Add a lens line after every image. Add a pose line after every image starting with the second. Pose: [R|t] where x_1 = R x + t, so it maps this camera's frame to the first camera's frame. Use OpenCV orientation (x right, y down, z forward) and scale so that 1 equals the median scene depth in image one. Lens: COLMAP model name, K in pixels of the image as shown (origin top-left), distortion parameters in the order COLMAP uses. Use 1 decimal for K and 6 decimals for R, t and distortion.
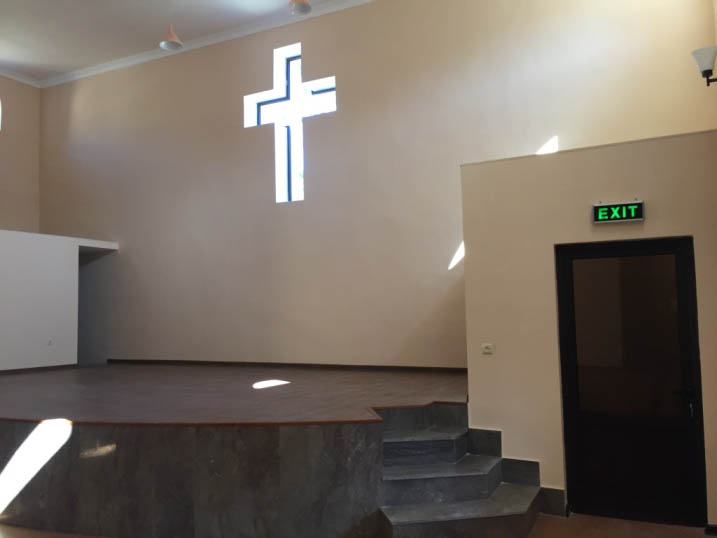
lens RADIAL K [[614.9, 0, 358.5], [0, 614.9, 269.0], [0, 0, 1]] dist [0.035688, 0.000334]
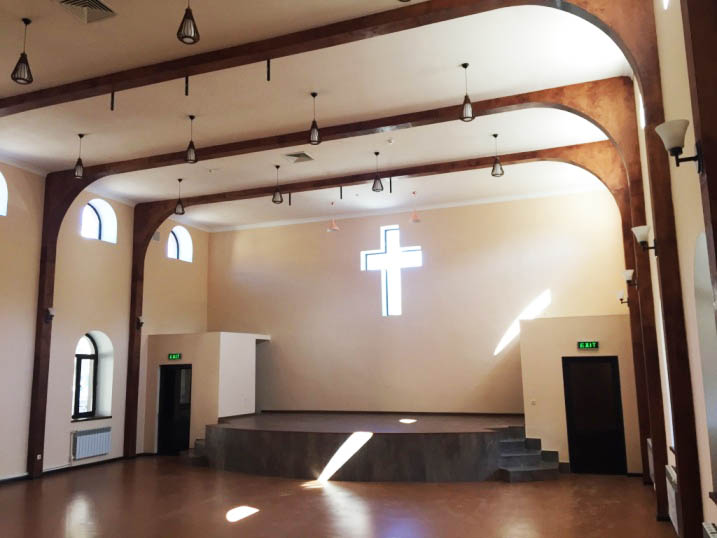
lens RADIAL K [[614.9, 0, 358.5], [0, 614.9, 269.0], [0, 0, 1]] dist [0.035688, 0.000334]
pose [[0.994253, 0.018896, 0.105377, -0.692950], [-0.009536, 0.996019, -0.088632, -0.154557], [-0.106633, 0.087117, 0.990475, -1.252491]]
